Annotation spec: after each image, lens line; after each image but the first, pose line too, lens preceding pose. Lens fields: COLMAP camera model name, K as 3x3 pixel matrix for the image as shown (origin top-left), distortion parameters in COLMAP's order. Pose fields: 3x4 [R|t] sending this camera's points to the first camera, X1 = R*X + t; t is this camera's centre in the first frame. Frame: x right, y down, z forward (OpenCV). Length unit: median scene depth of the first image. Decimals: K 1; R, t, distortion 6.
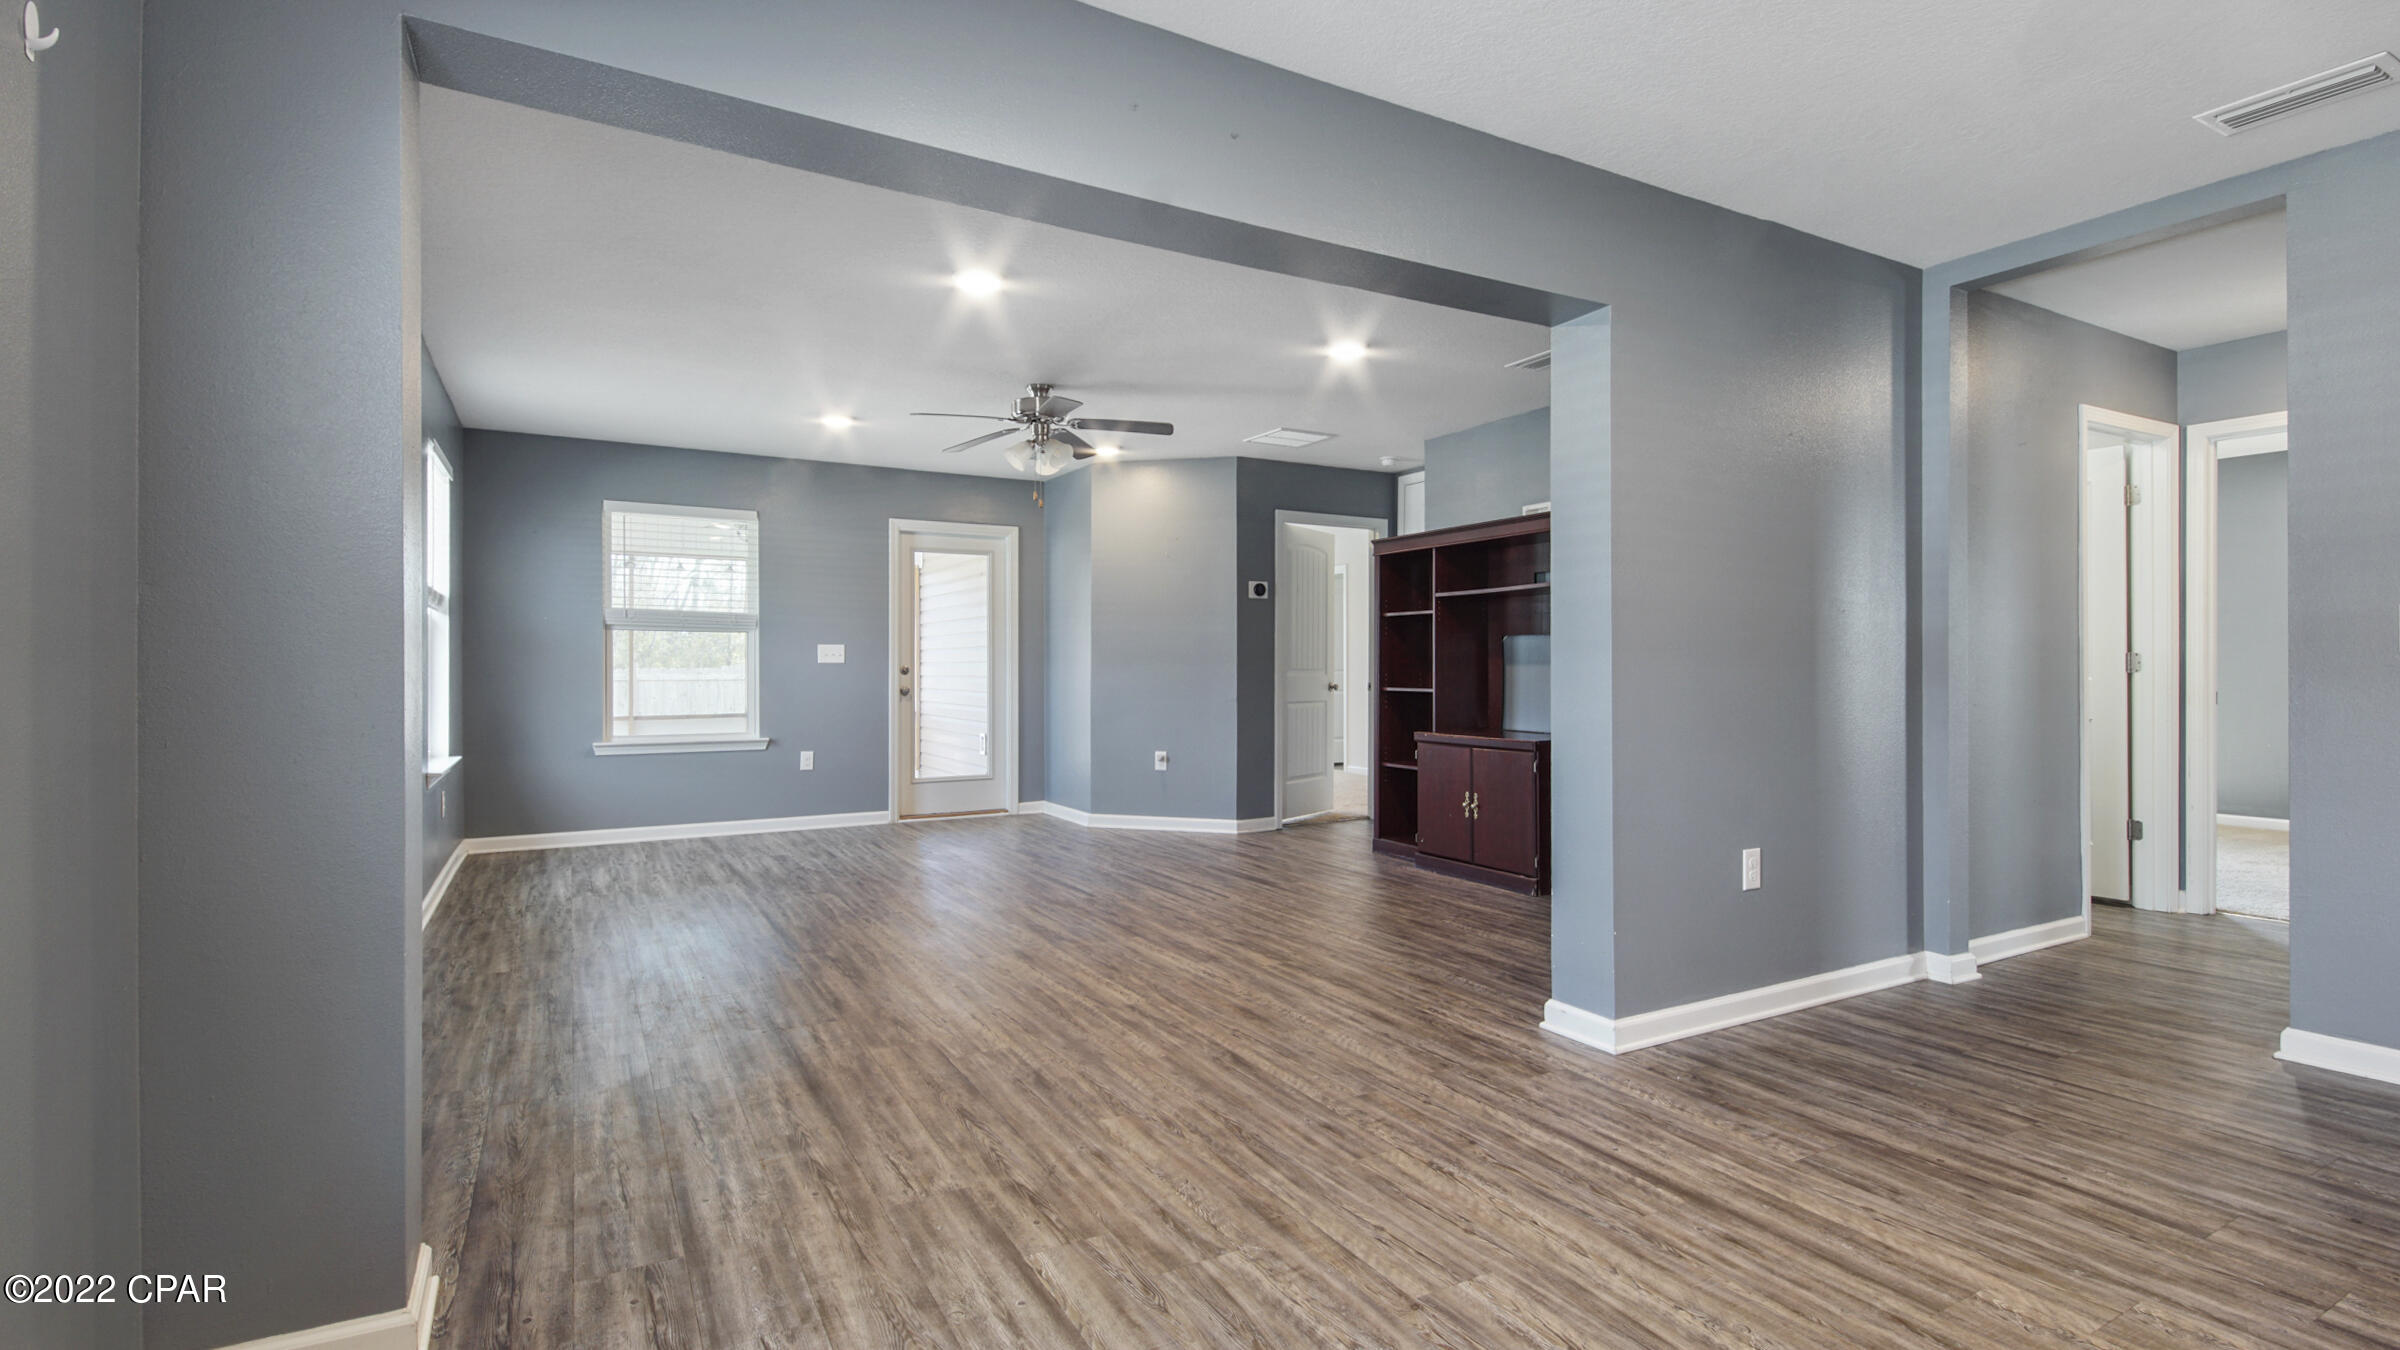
lens RADIAL K [[1124.5, 0, 1198.1], [0, 1124.5, 666.4], [0, 0, 1]] dist [0.003164, -0.006508]
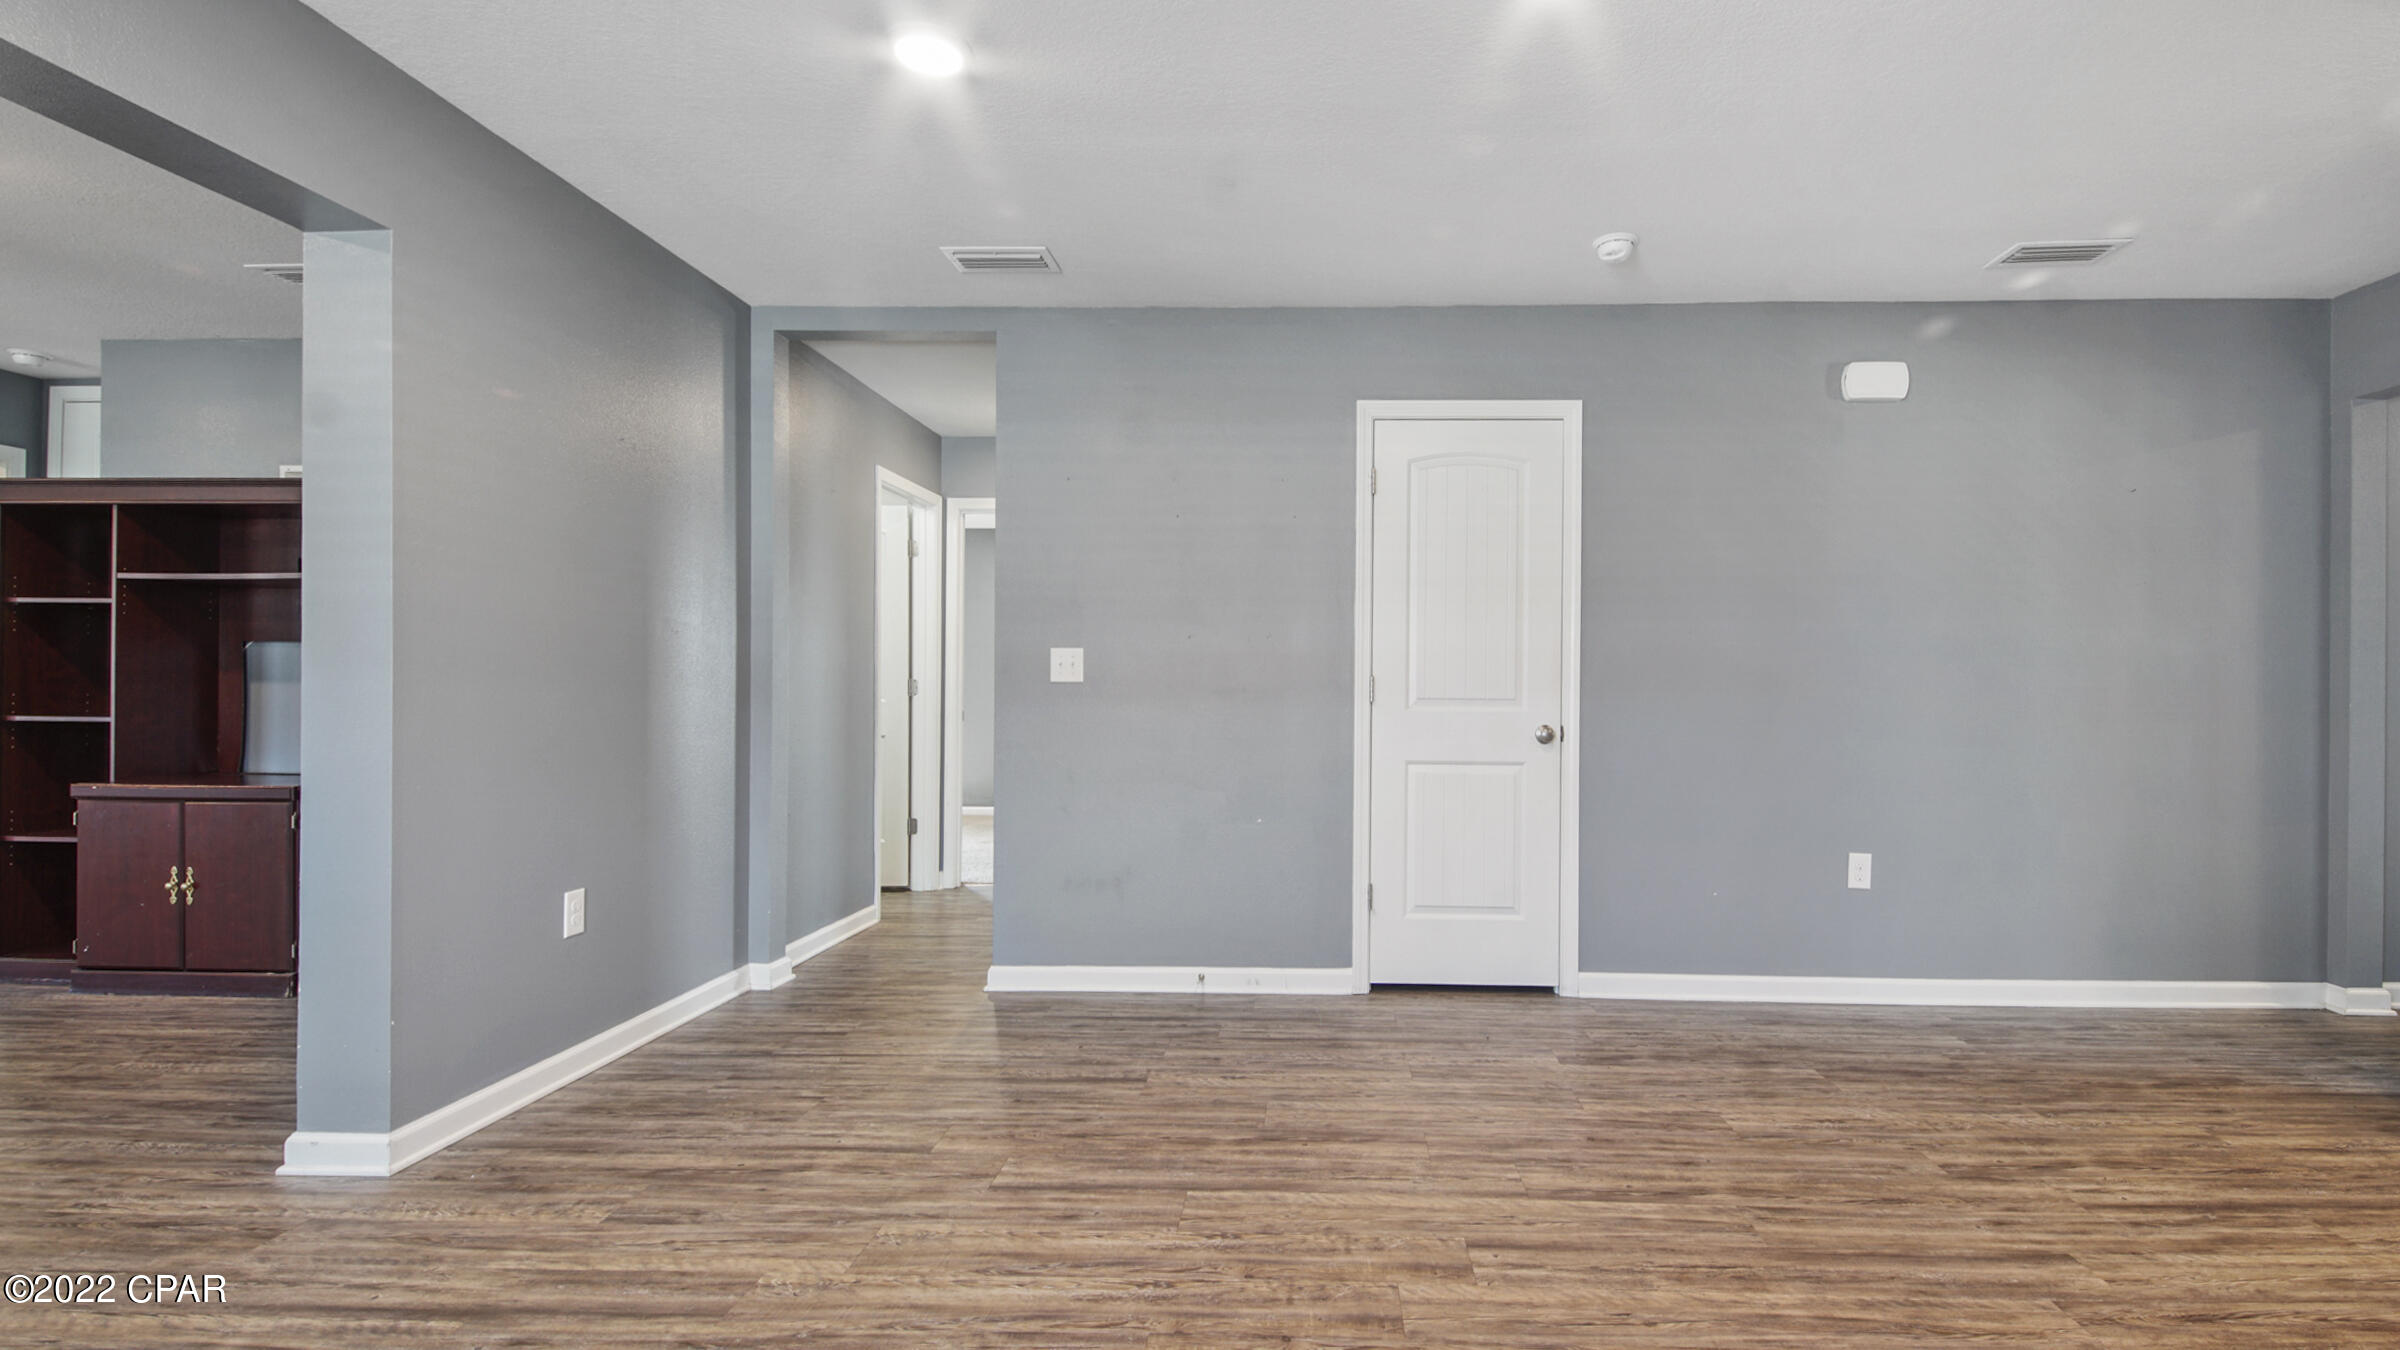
lens RADIAL K [[1225.8, 0, 1204.0], [0, 1225.8, 690.7], [0, 0, 1]] dist [0.017012, -0.010093]
pose [[0.451567, 0.007260, 0.892208, -0.155224], [-0.008004, 0.999960, -0.004085, 0.002302], [-0.892201, -0.005297, 0.451607, 0.100367]]
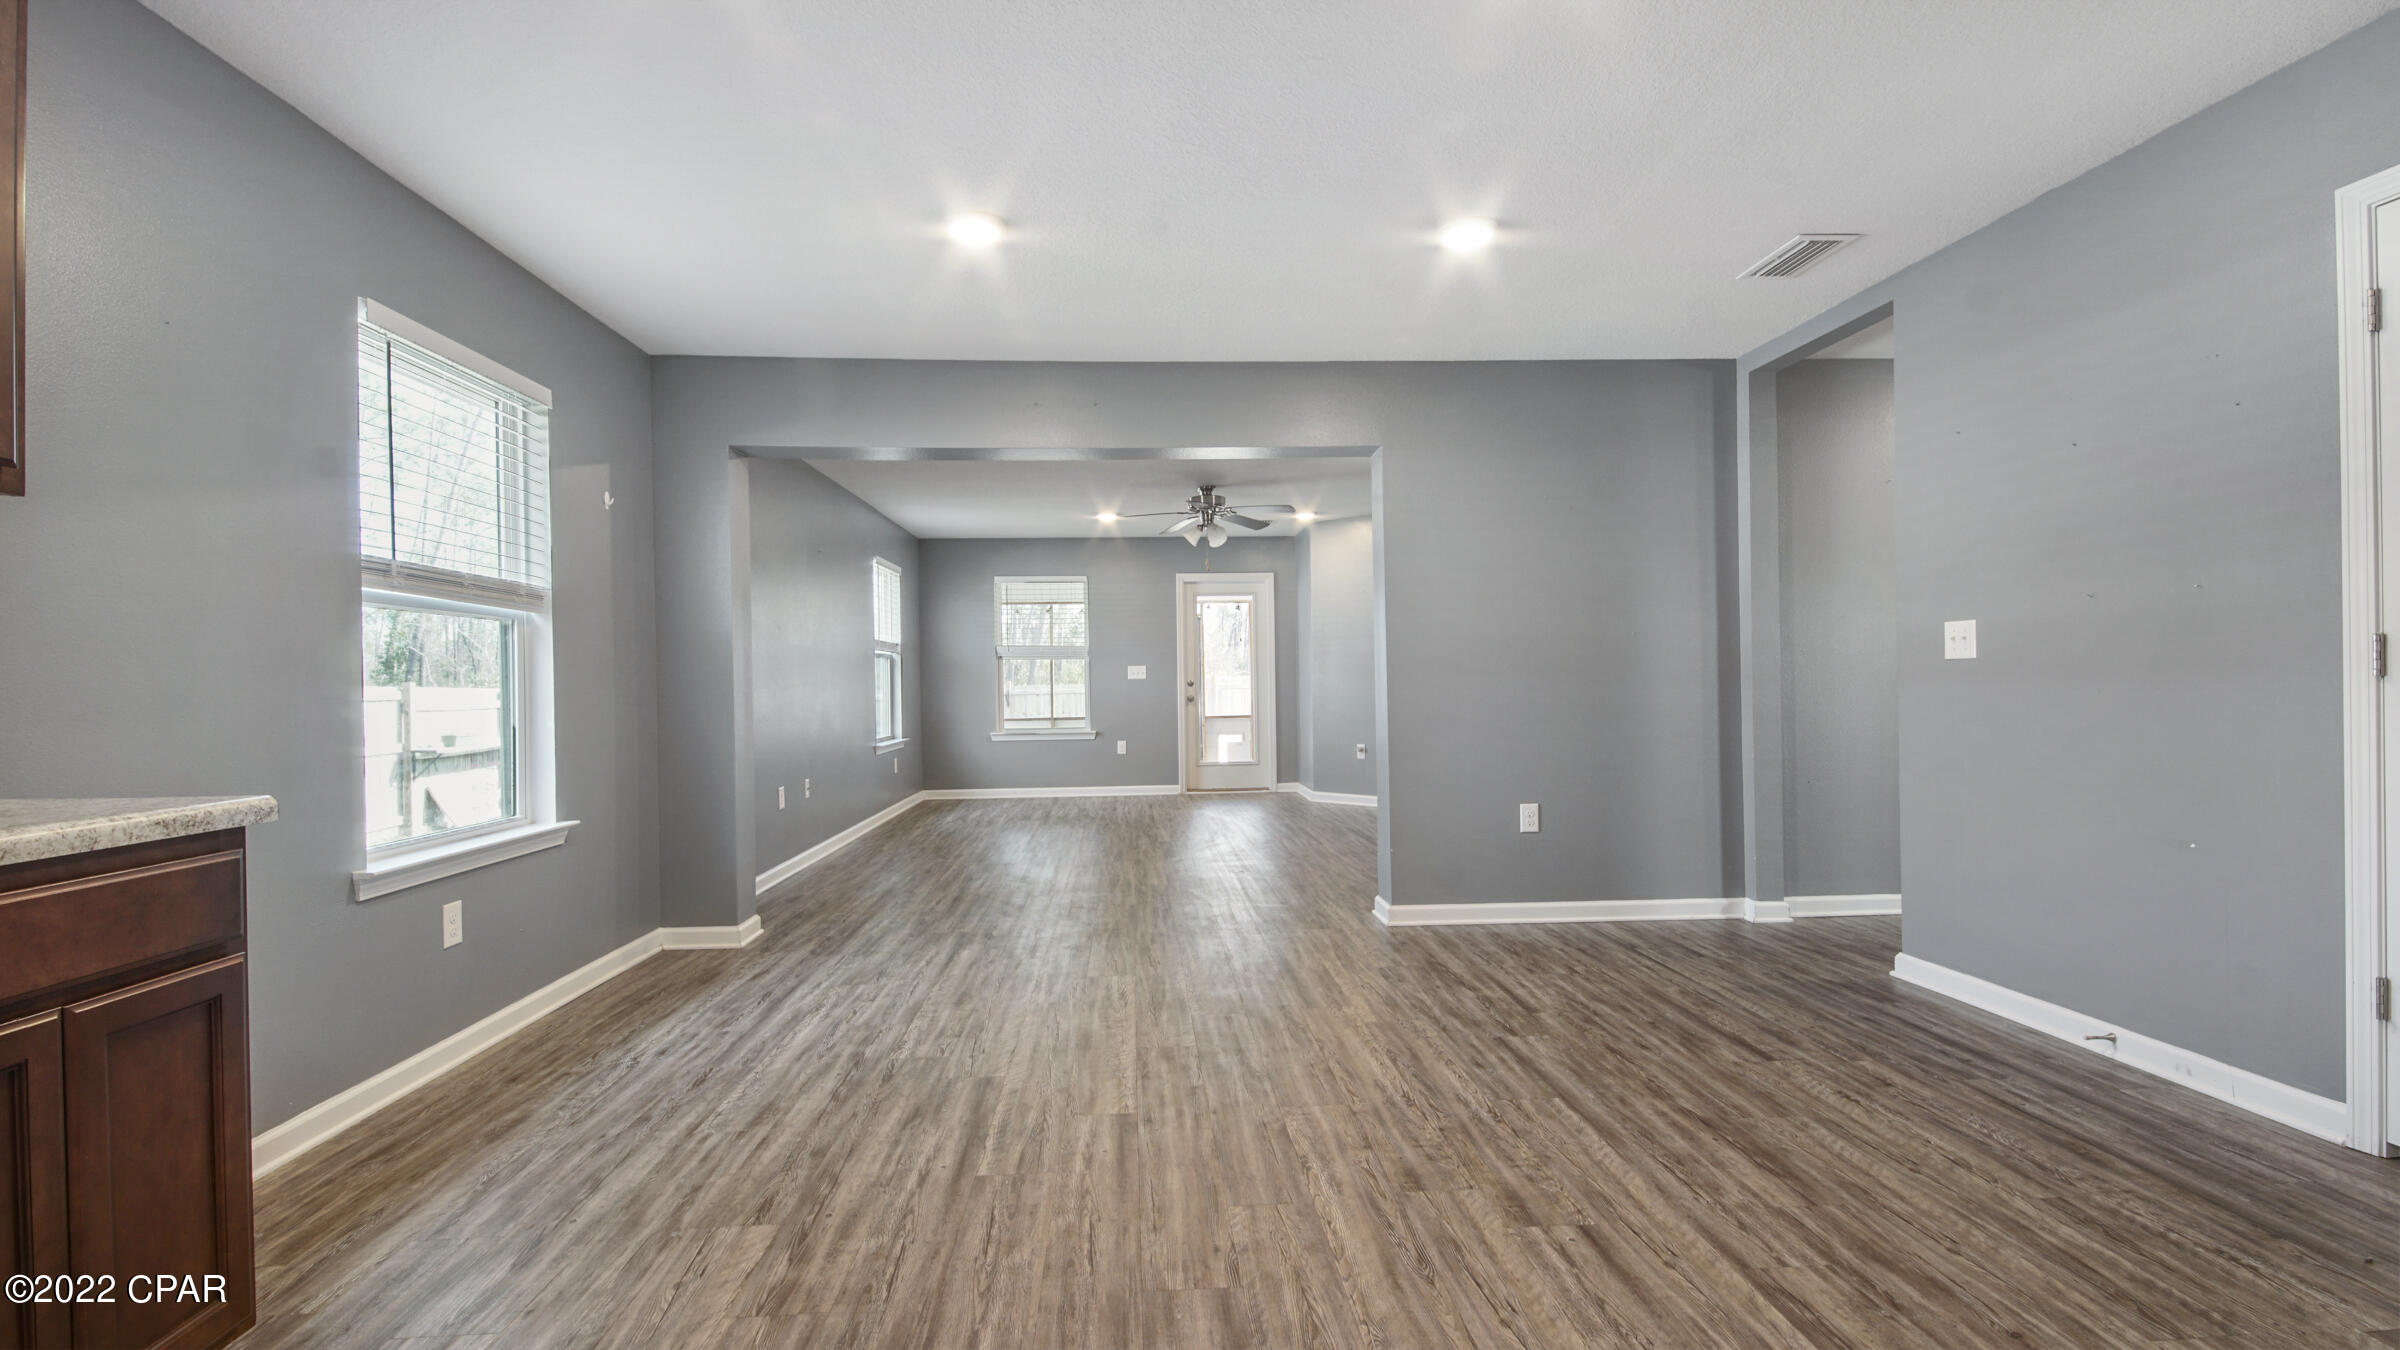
lens RADIAL K [[1124.5, 0, 1199.5], [0, 1124.5, 677.7], [0, 0, 1]] dist [0.003164, -0.006508]
pose [[0.894954, -0.013810, -0.445944, 0.594492], [0.014423, 0.999894, -0.002020, -0.000521], [0.445925, -0.004624, 0.895058, -0.364066]]
